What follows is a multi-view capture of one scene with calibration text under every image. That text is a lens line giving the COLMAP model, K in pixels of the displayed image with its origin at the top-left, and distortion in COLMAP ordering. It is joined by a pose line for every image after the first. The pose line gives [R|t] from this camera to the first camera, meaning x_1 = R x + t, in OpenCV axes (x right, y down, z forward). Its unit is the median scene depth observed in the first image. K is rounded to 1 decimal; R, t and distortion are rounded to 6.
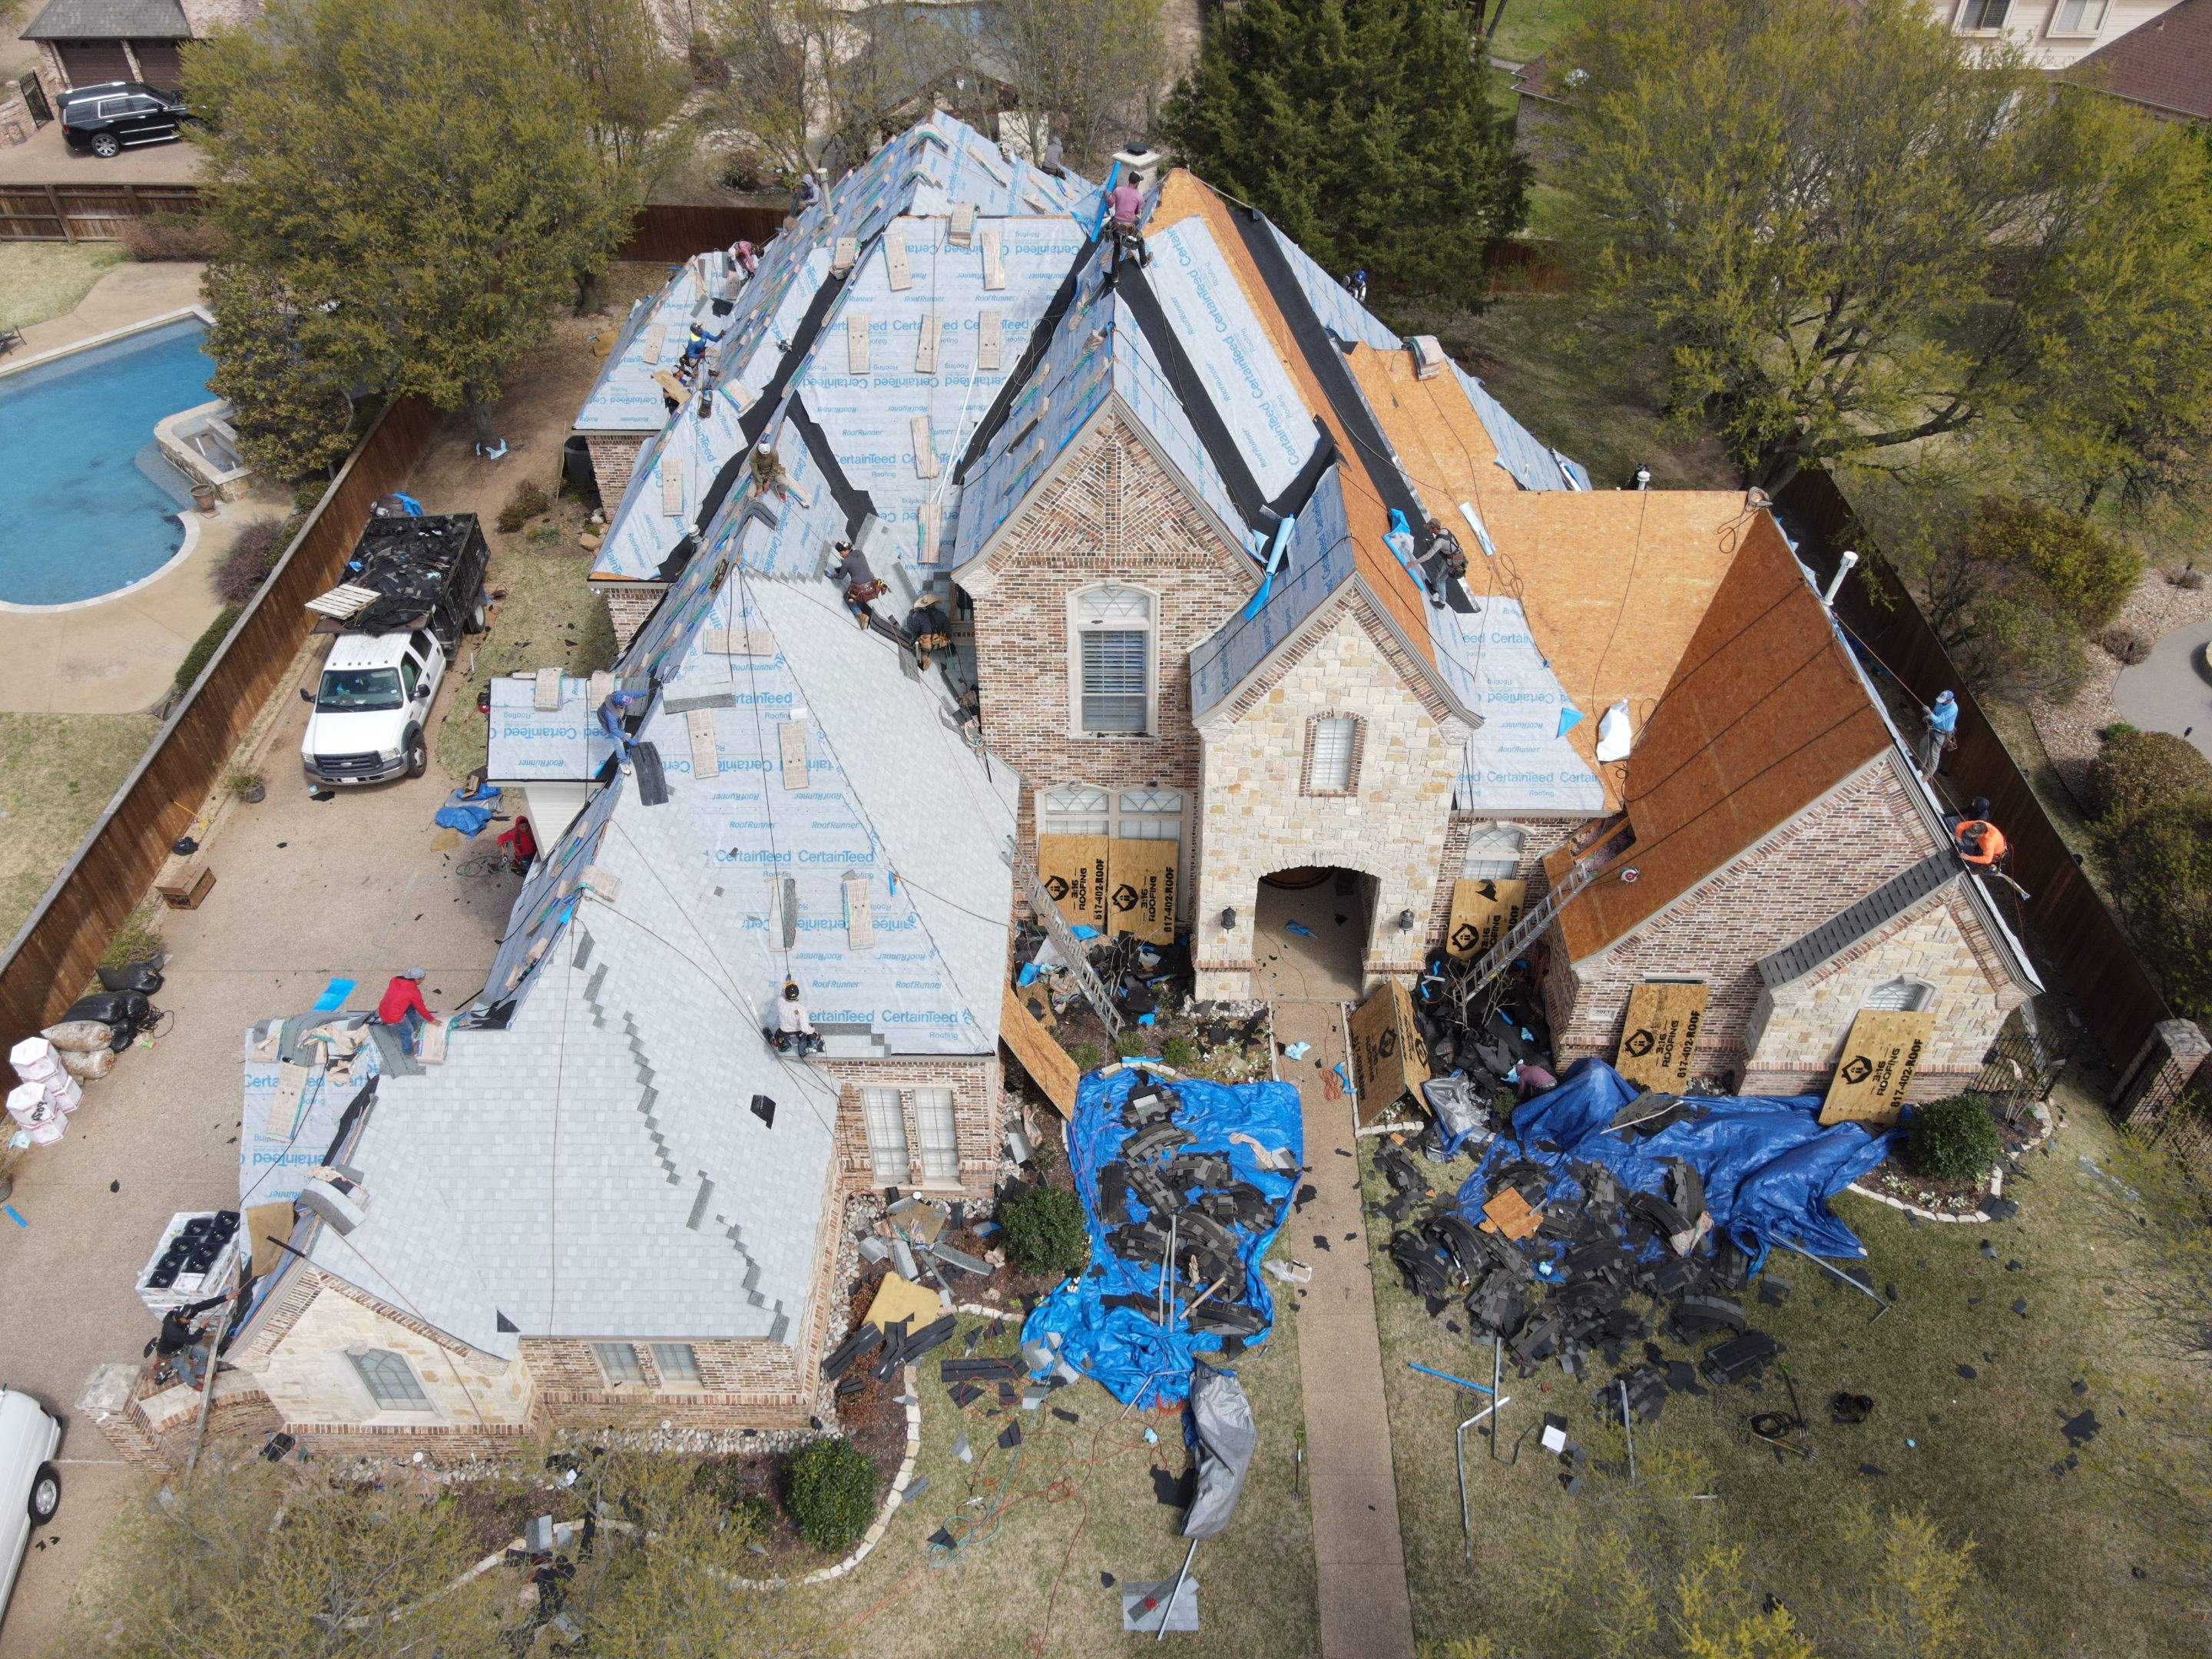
lens RADIAL K [[1625.5, 0, 1104.0], [0, 1625.5, 816.8], [0, 0, 1]] dist [0.010514, 0.010001]
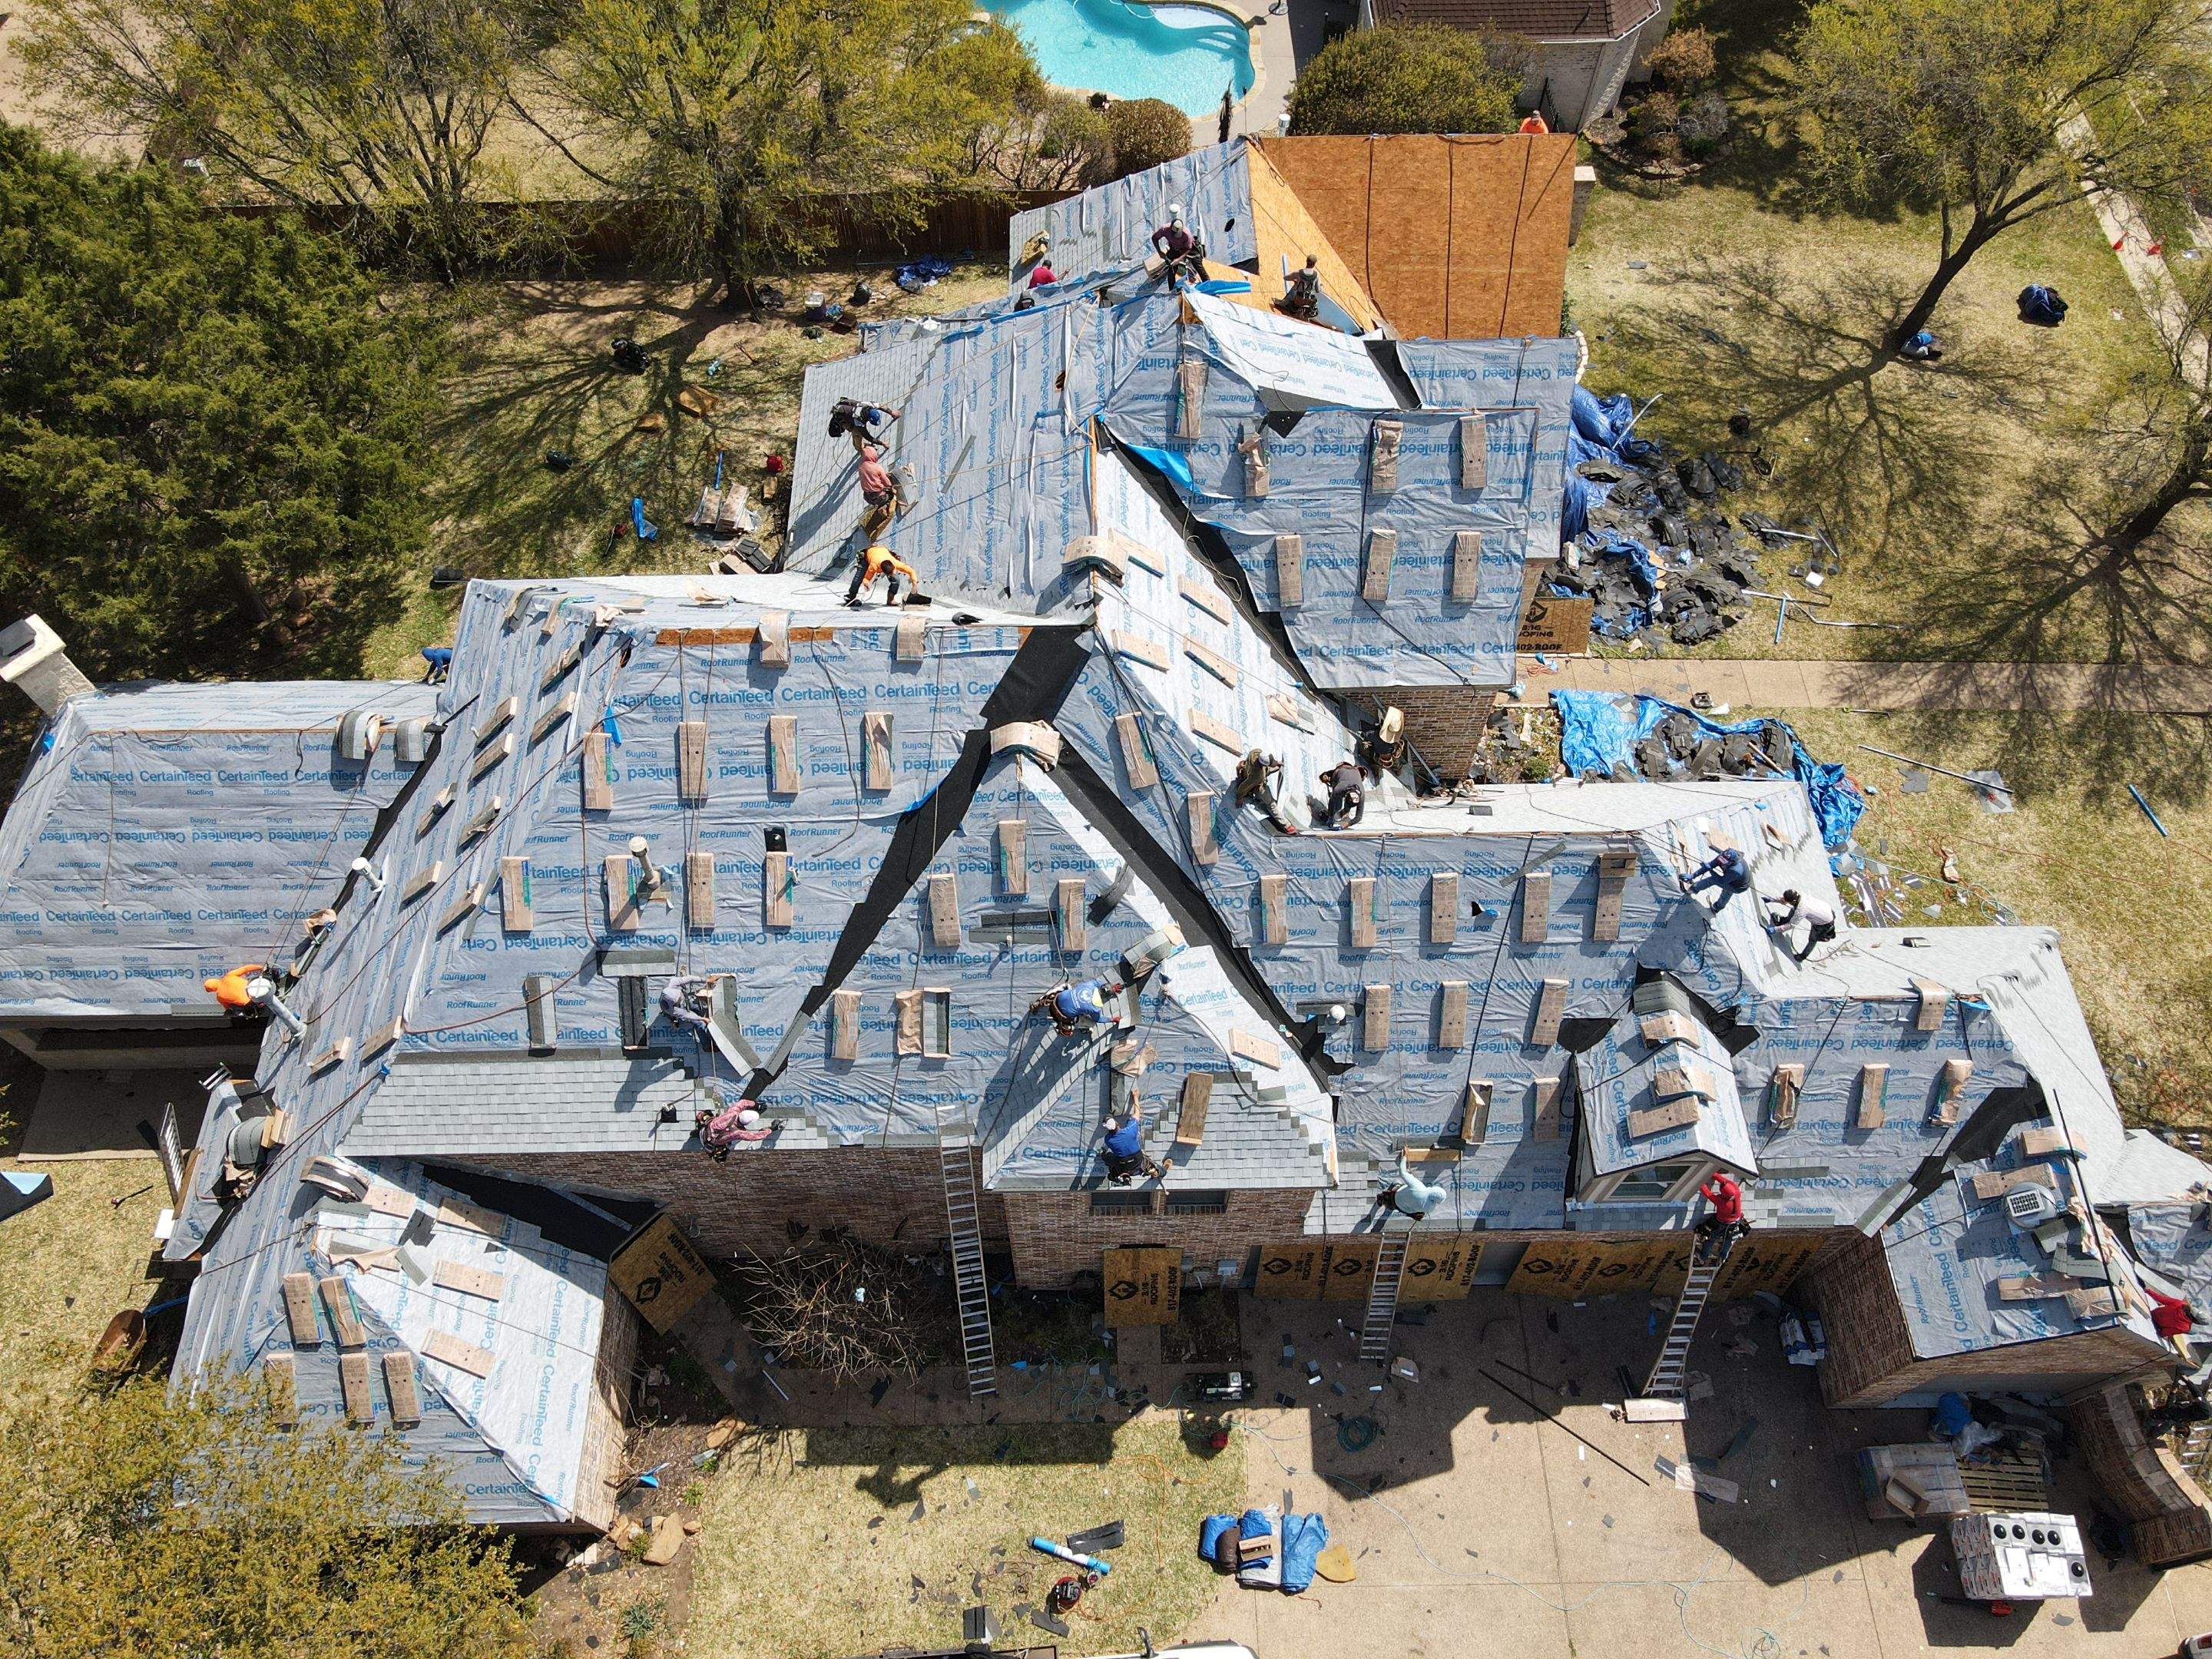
lens RADIAL K [[1625.5, 0, 1101.1], [0, 1625.5, 810.9], [0, 0, 1]] dist [0.010514, 0.010001]
pose [[-0.029524, -0.851101, 0.524170, -0.629196], [0.669496, 0.372556, 0.642633, -0.868967], [-0.742228, 0.369903, 0.558810, 0.645463]]
